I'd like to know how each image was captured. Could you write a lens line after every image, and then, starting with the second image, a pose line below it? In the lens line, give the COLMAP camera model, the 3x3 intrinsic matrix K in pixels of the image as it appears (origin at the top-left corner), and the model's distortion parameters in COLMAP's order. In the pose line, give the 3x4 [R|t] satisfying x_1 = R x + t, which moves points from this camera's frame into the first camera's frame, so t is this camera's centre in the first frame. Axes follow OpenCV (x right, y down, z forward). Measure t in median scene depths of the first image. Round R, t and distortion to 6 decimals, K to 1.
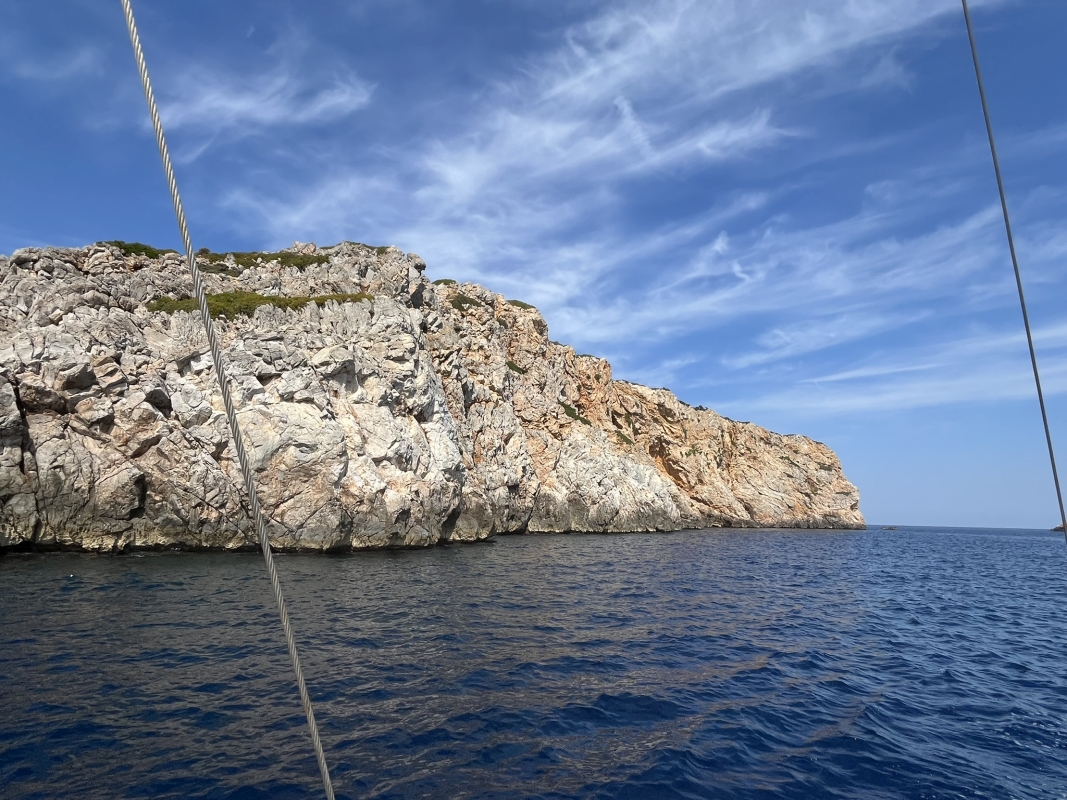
lens RADIAL K [[546.2, 0, 527.8], [0, 546.2, 401.8], [0, 0, 1]] dist [-0.002200, -0.000038]
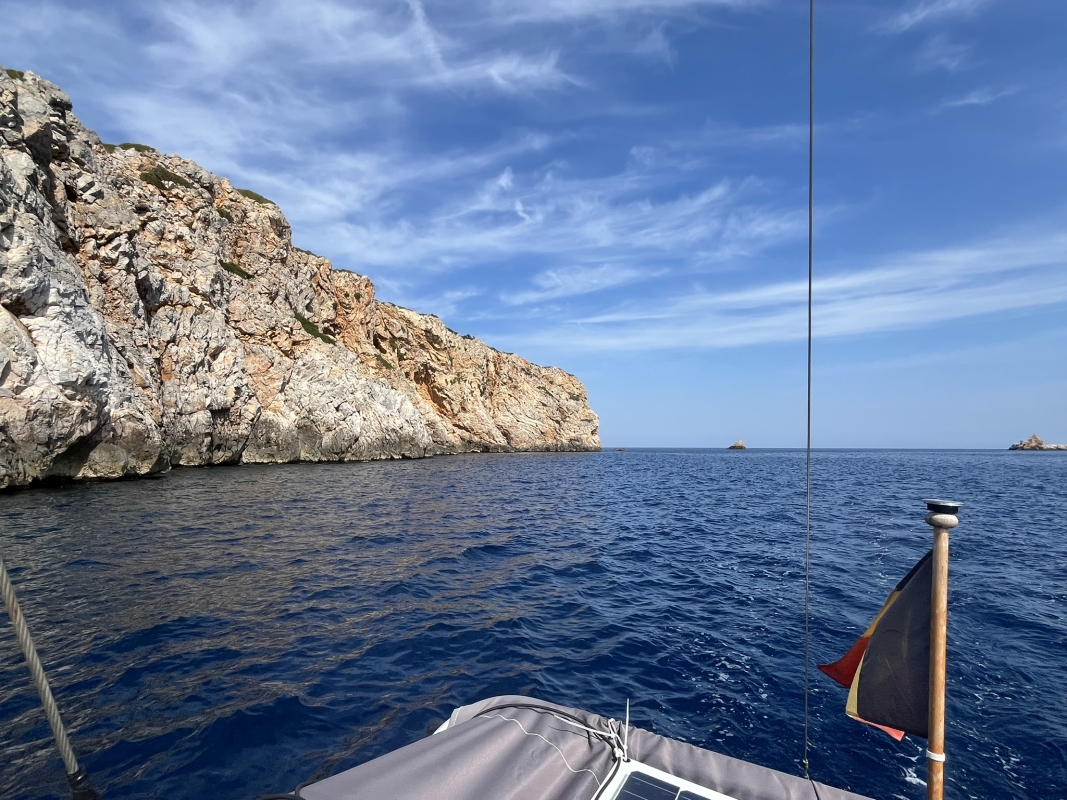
lens RADIAL K [[546.2, 0, 530.9], [0, 546.2, 399.2], [0, 0, 1]] dist [-0.002200, -0.000038]
pose [[0.918980, 0.013336, 0.394080, 0.028194], [-0.062283, 0.991791, 0.111679, 0.005231], [-0.389355, -0.127175, 0.912266, 0.019554]]
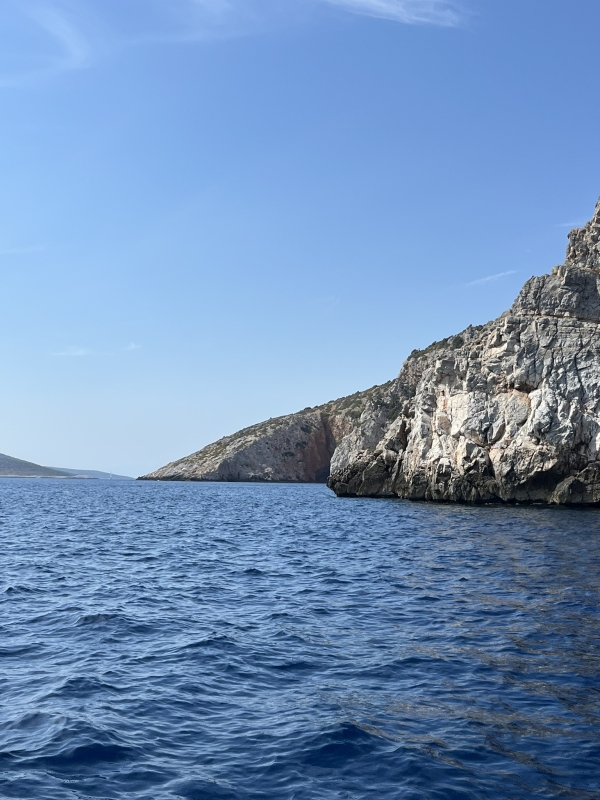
lens RADIAL K [[1004.1, 0, 296.8], [0, 1004.1, 396.0], [0, 0, 1]] dist [0.030904, 0.000000]
pose [[-0.362122, -0.111730, -0.925410, 0.373256], [0.162327, 0.970061, -0.180642, 0.068511], [0.917887, -0.215634, -0.333144, 0.262007]]
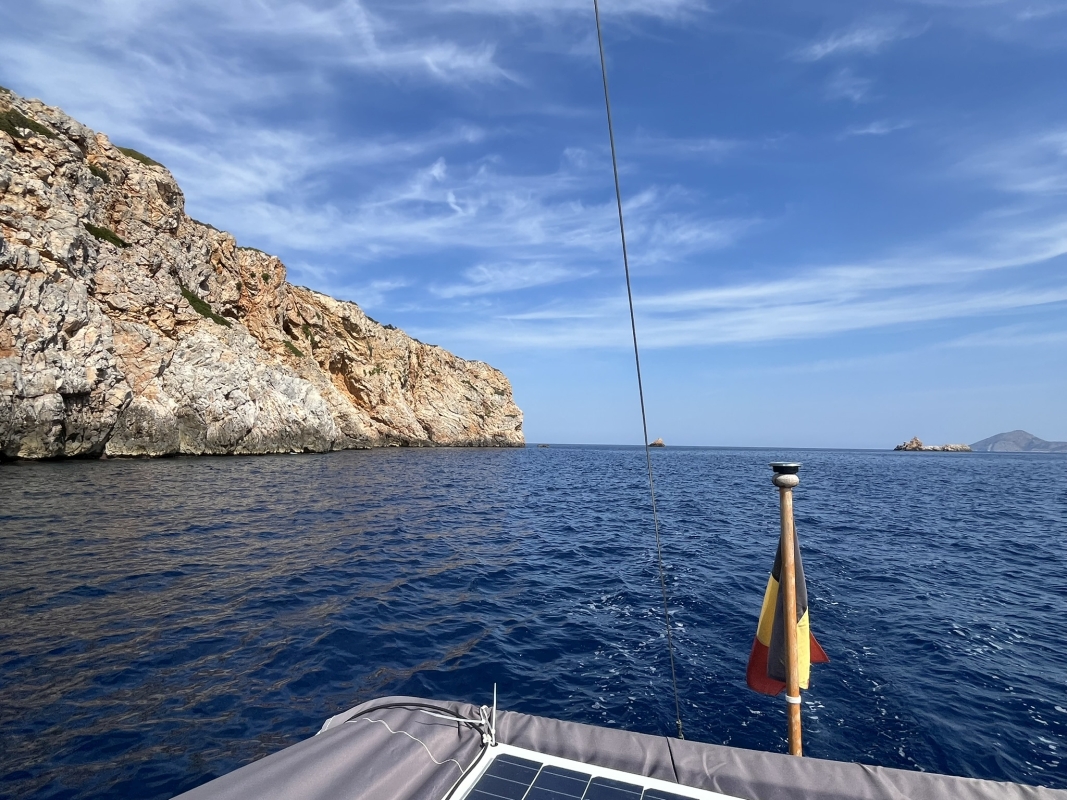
lens RADIAL K [[546.2, 0, 531.0], [0, 546.2, 397.5], [0, 0, 1]] dist [-0.002200, -0.000038]
pose [[0.858976, 0.032424, 0.510989, 0.042590], [-0.100403, 0.989284, 0.106005, 0.007494], [-0.502075, -0.142361, 0.853026, 0.028440]]
